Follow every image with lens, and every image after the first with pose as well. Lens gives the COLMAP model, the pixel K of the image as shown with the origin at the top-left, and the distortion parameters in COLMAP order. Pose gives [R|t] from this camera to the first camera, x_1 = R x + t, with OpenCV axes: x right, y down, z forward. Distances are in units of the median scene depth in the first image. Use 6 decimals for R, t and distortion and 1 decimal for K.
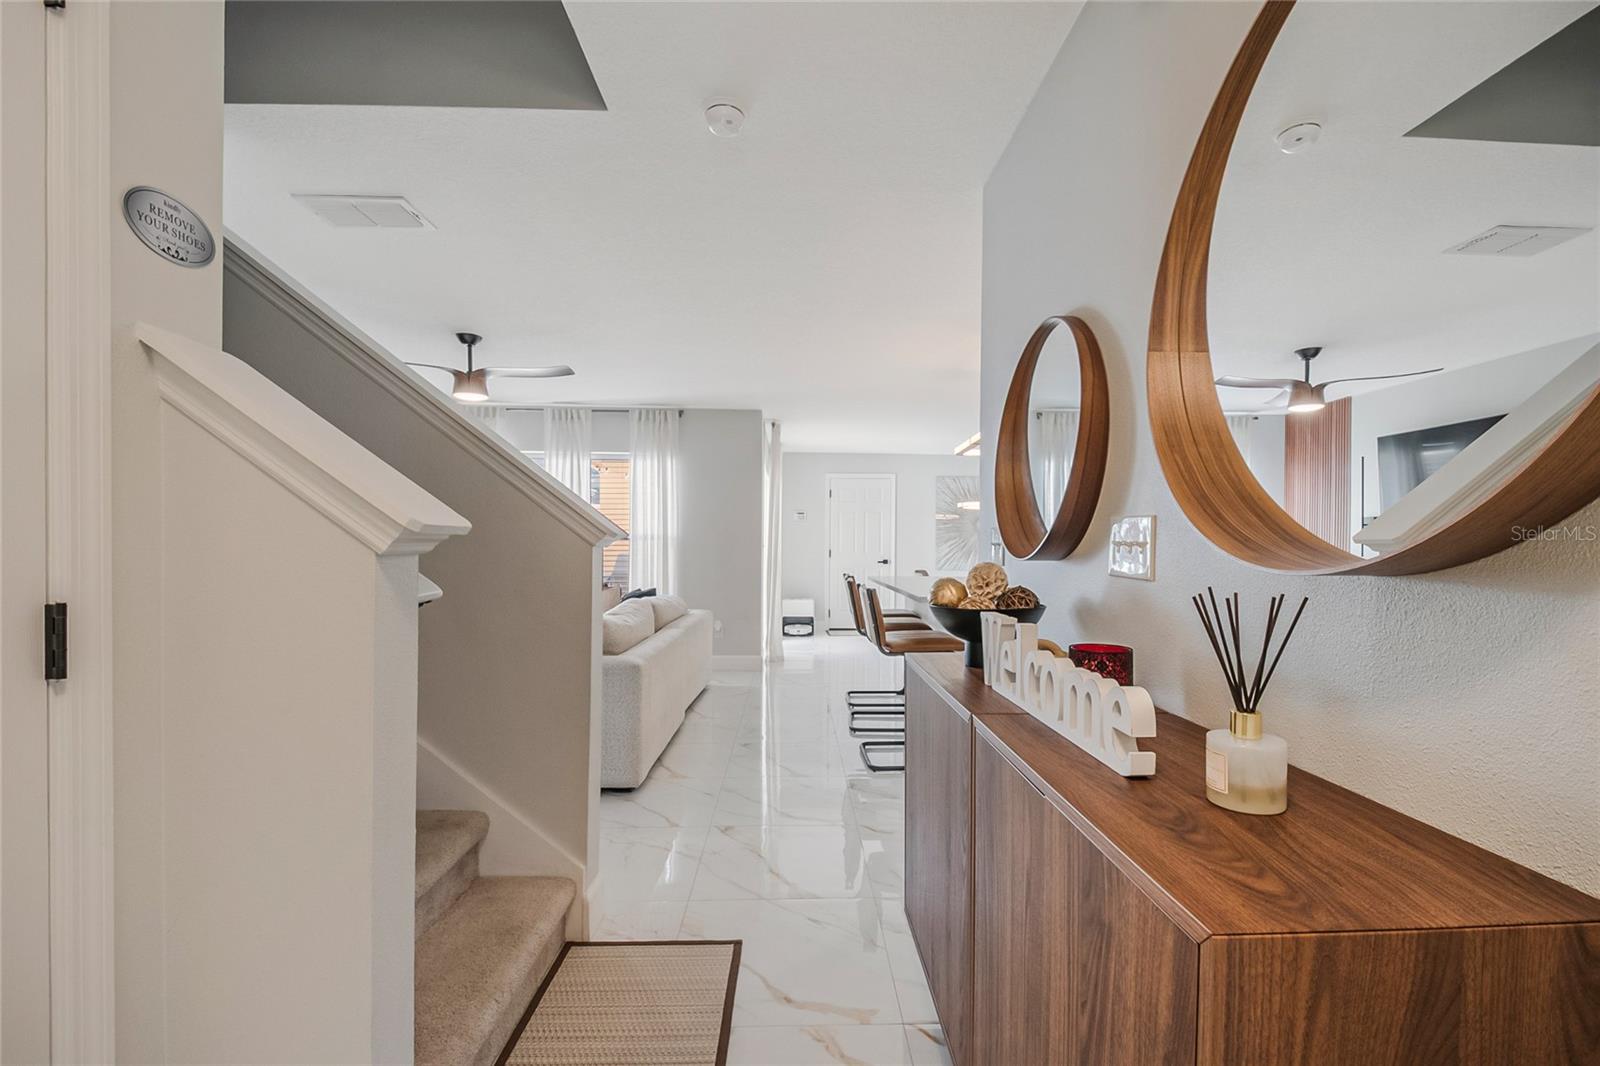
lens RADIAL K [[721.1, 0, 810.4], [0, 721.1, 544.5], [0, 0, 1]] dist [-0.002634, -0.000393]
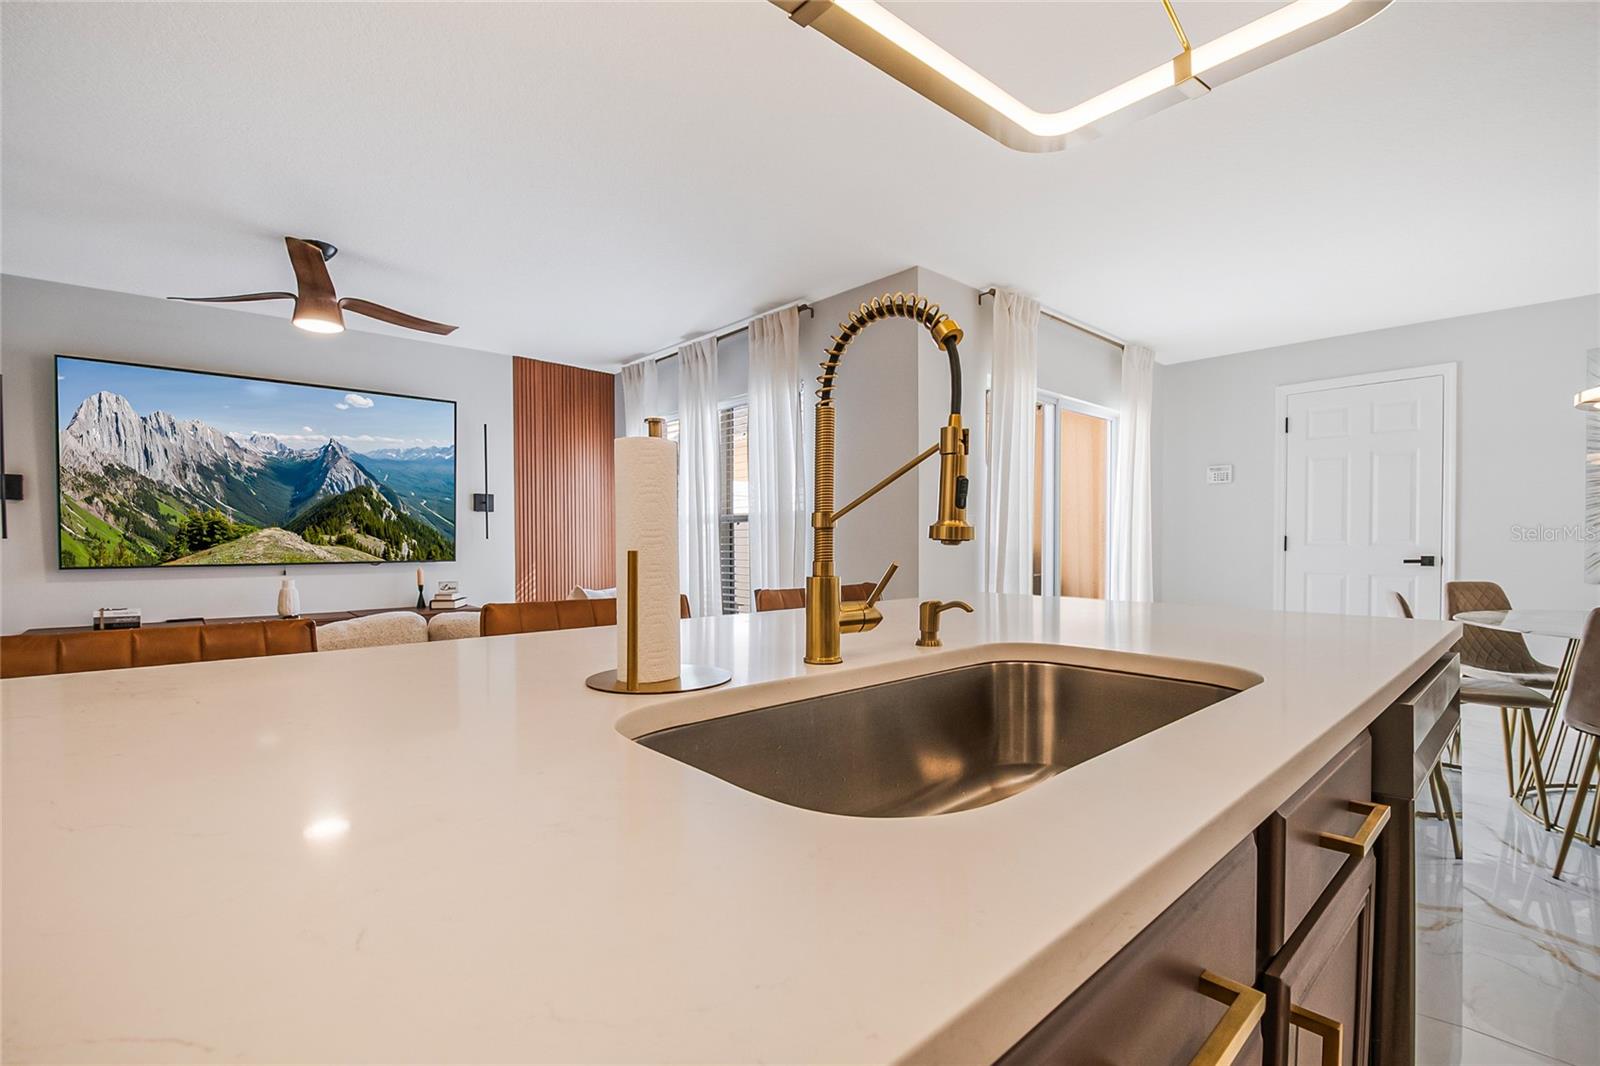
lens RADIAL K [[707.3, 0, 809.6], [0, 707.3, 548.6], [0, 0, 1]] dist [0.017027, -0.000727]
pose [[0.651126, 0.000119, -0.758970, 0.397606], [0.006767, 0.999959, 0.005962, 0.022194], [0.758940, -0.009018, 0.651098, 0.849442]]
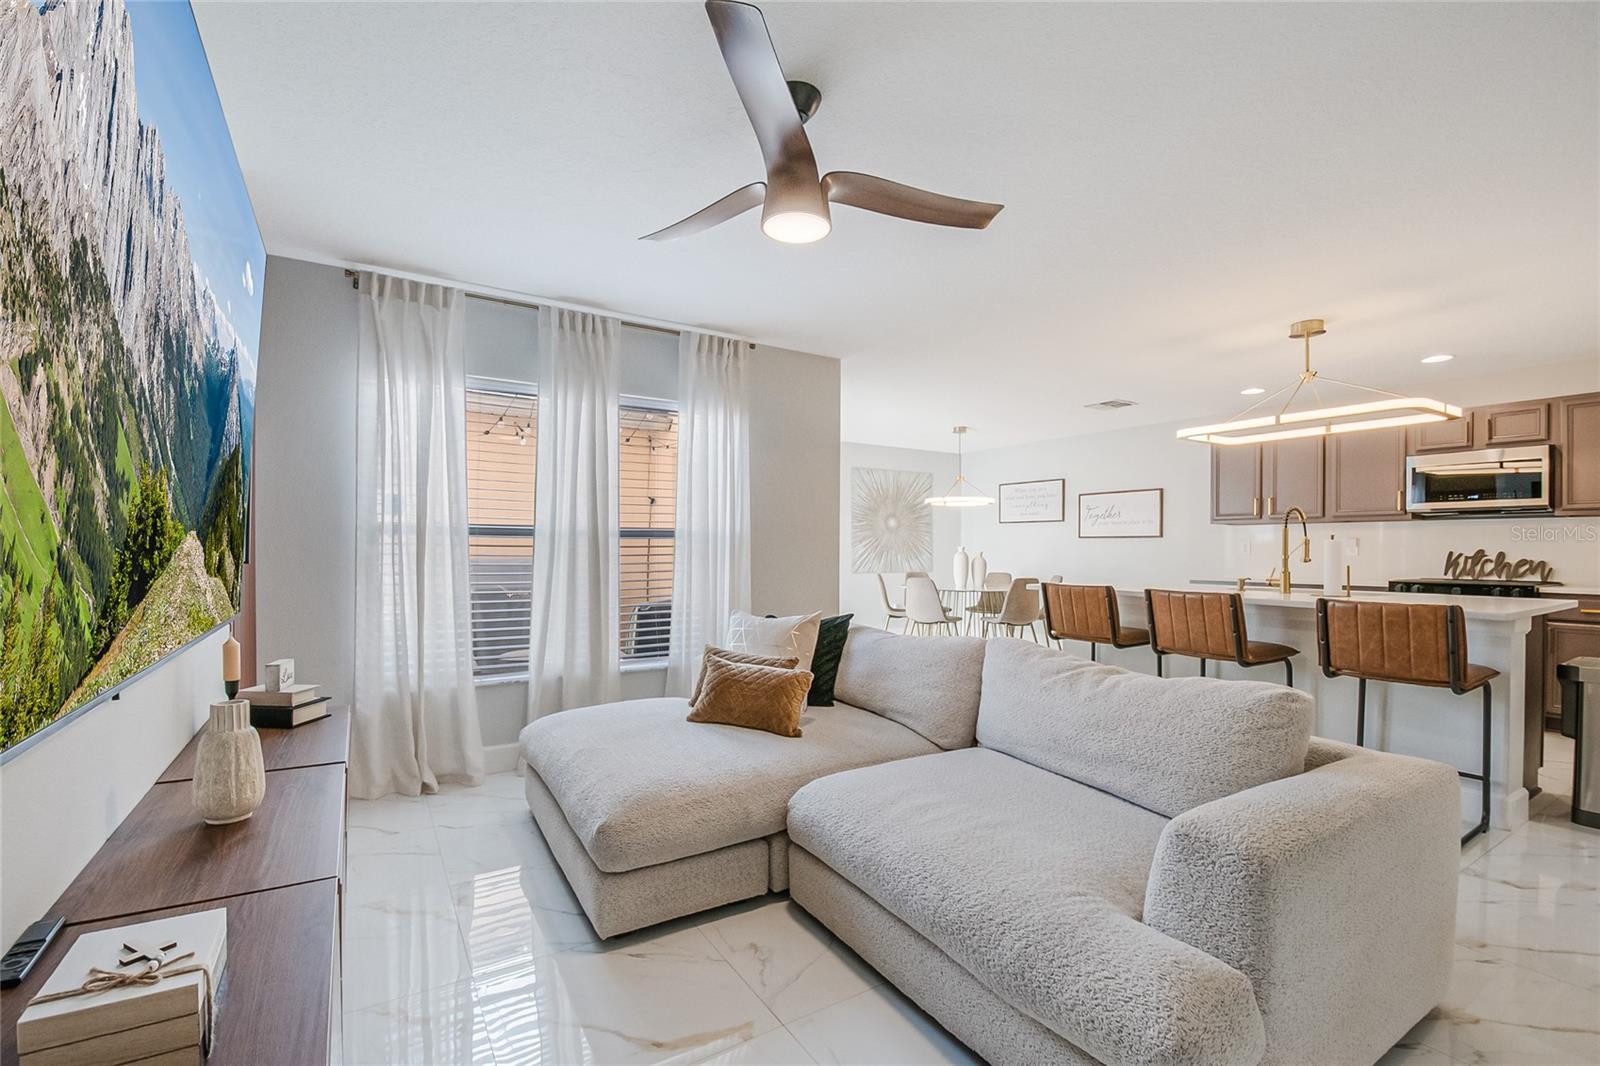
lens RADIAL K [[713.8, 0, 804.2], [0, 713.8, 552.2], [0, 0, 1]] dist [-0.001057, -0.010327]
pose [[0.862419, -0.008287, 0.506127, -0.657055], [0.003151, 0.999935, 0.011003, -0.001626], [-0.506185, -0.007894, 0.862389, 0.564704]]
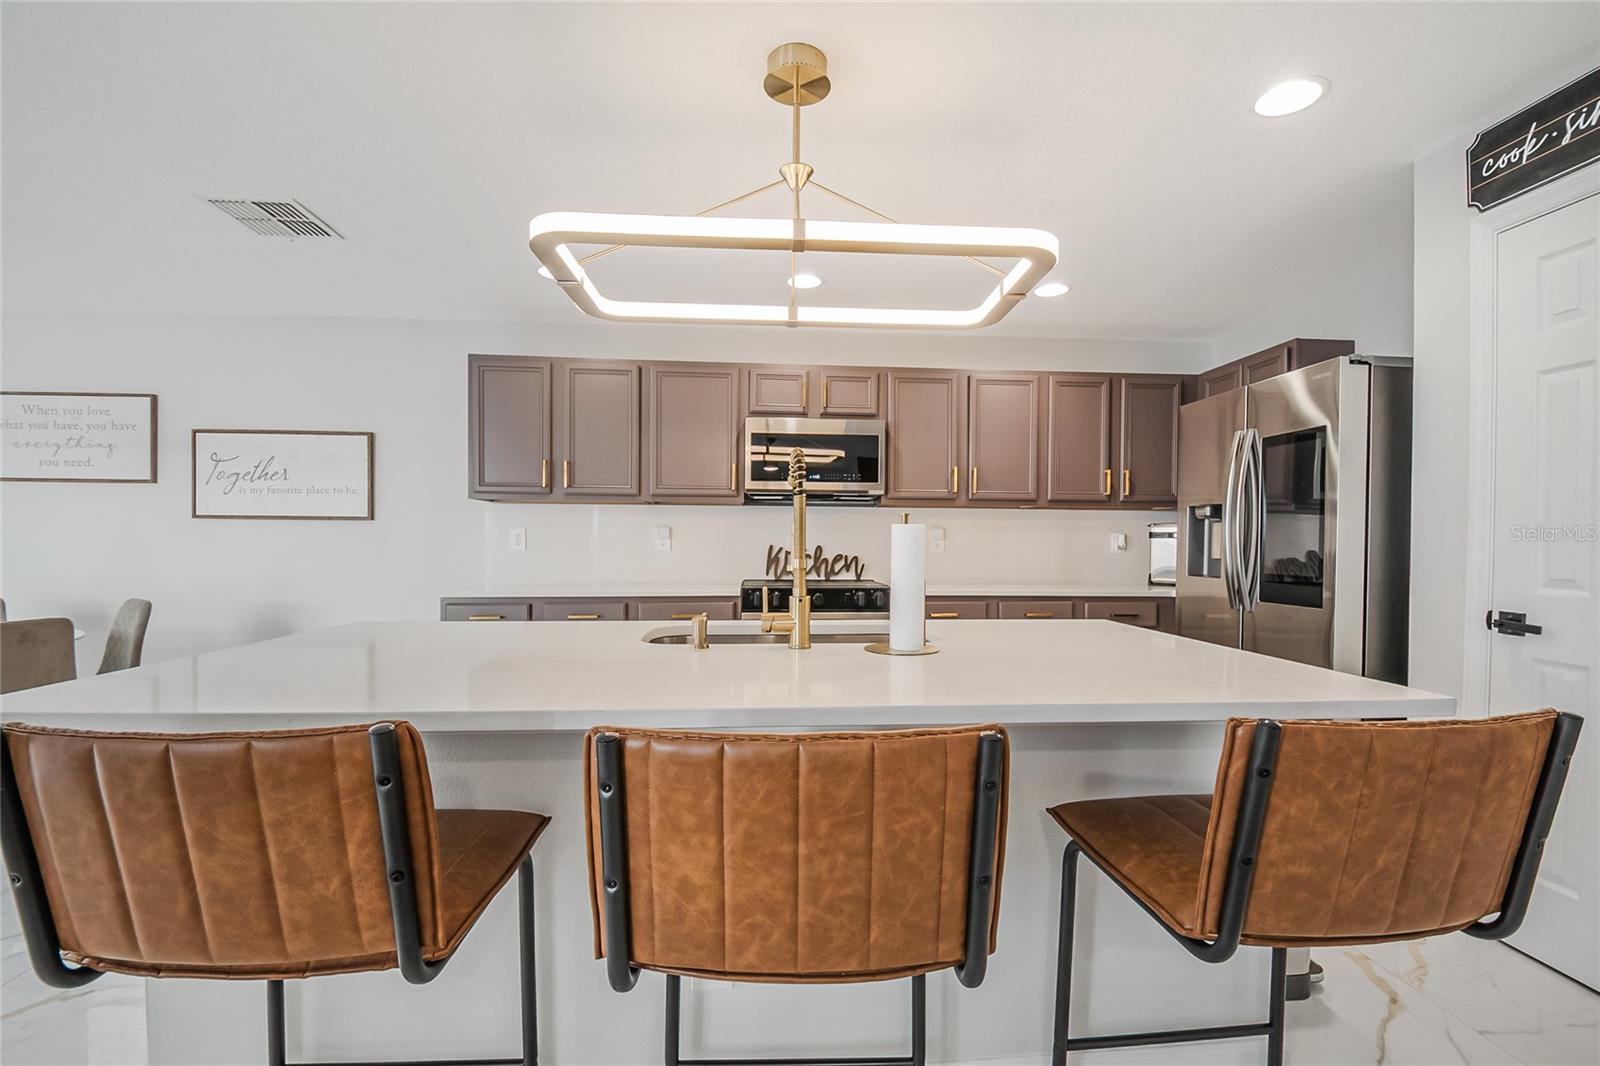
lens RADIAL K [[703.3, 0, 807.1], [0, 703.3, 546.9], [0, 0, 1]] dist [0.015374, -0.018497]
pose [[-0.049788, -0.016419, 0.998625, -0.114008], [-0.009625, 0.999826, 0.015959, 0.000475], [-0.998713, -0.008817, -0.049938, 1.003983]]
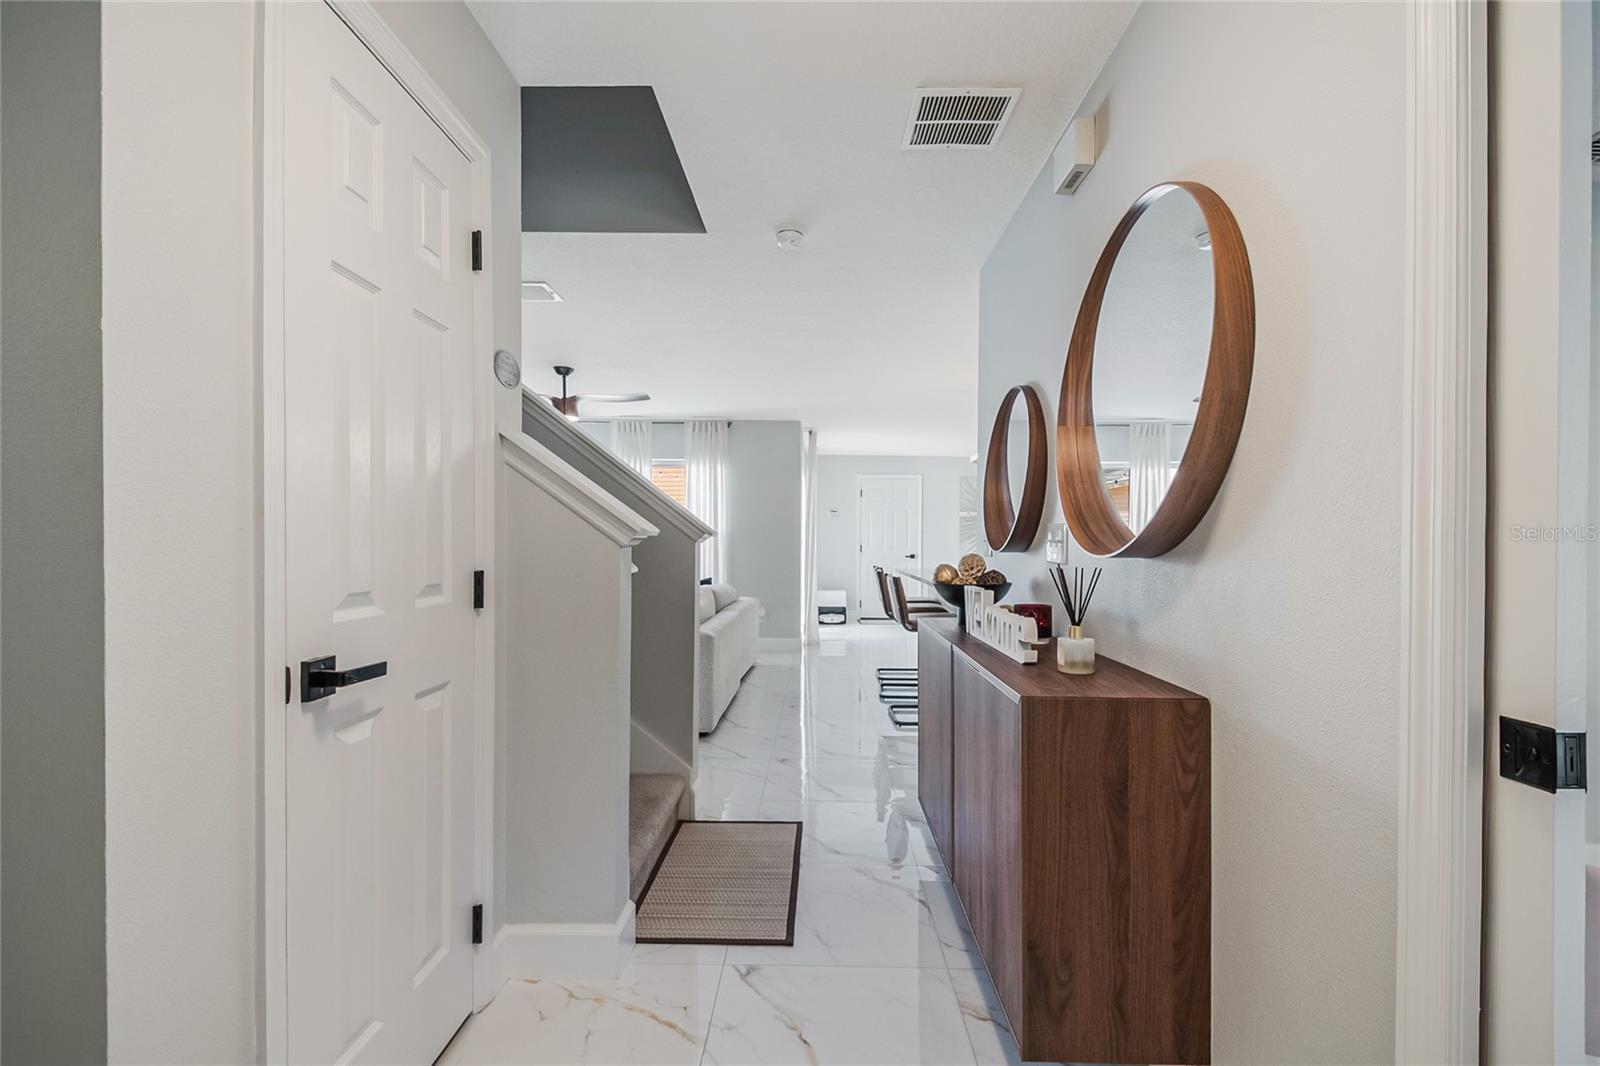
lens RADIAL K [[721.1, 0, 810.4], [0, 721.1, 544.5], [0, 0, 1]] dist [-0.002634, -0.000393]
pose [[0.999143, 0.000063, -0.041380, -0.008671], [0.000201, 0.999980, 0.006369, -0.001071], [0.041380, -0.006372, 0.999123, -0.175954]]
